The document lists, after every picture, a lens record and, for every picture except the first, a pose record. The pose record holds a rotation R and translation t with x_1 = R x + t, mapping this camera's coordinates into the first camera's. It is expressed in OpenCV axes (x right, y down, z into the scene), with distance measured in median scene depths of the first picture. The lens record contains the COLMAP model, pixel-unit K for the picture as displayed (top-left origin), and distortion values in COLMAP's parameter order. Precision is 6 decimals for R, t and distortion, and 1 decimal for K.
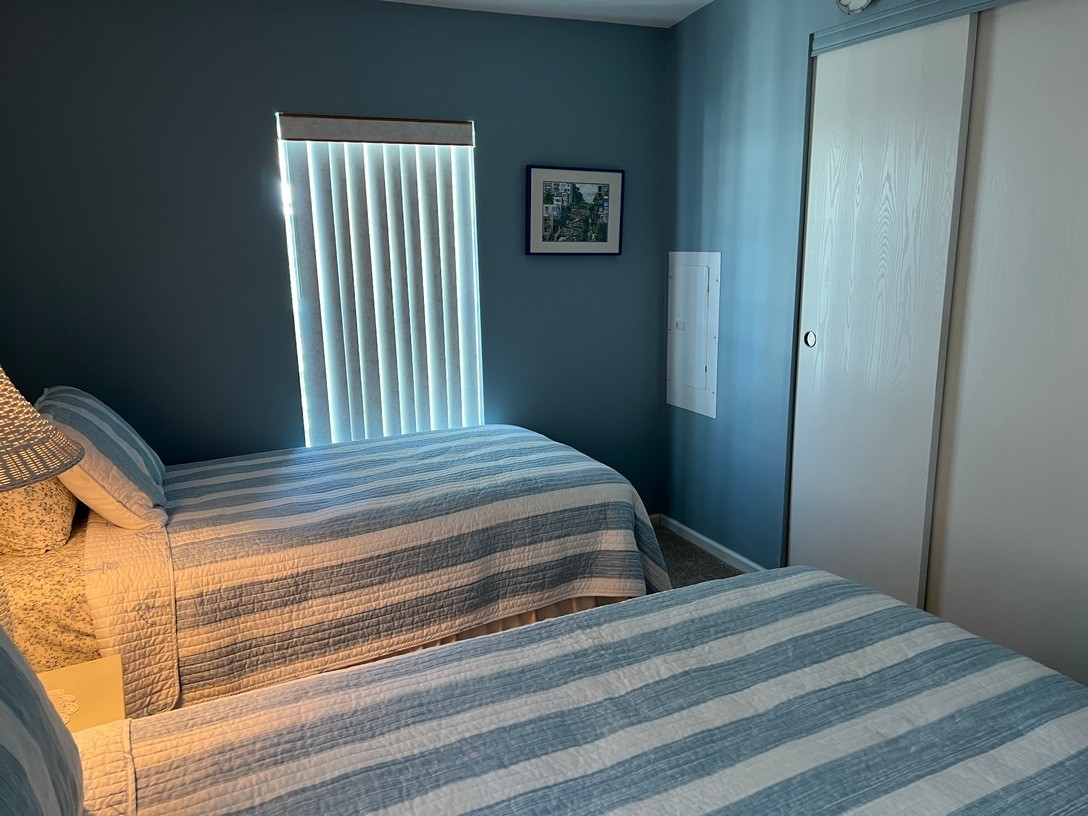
lens RADIAL K [[811.8, 0, 542.7], [0, 811.8, 409.0], [0, 0, 1]] dist [0.026119, -0.015282]
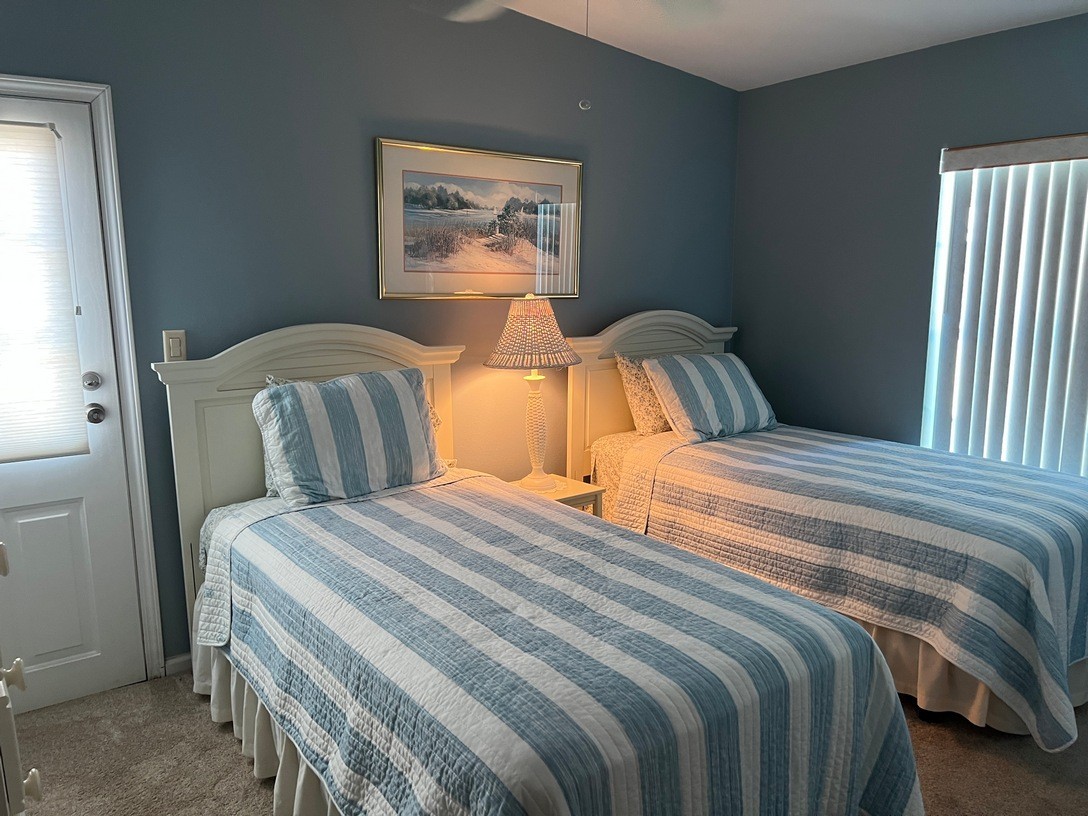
lens RADIAL K [[811.8, 0, 540.0], [0, 811.8, 408.0], [0, 0, 1]] dist [0.026119, -0.015282]
pose [[0.171885, 0.183131, -0.967945, 0.893352], [-0.206410, 0.967454, 0.146385, -0.081092], [0.963250, 0.174632, 0.204091, 0.356609]]
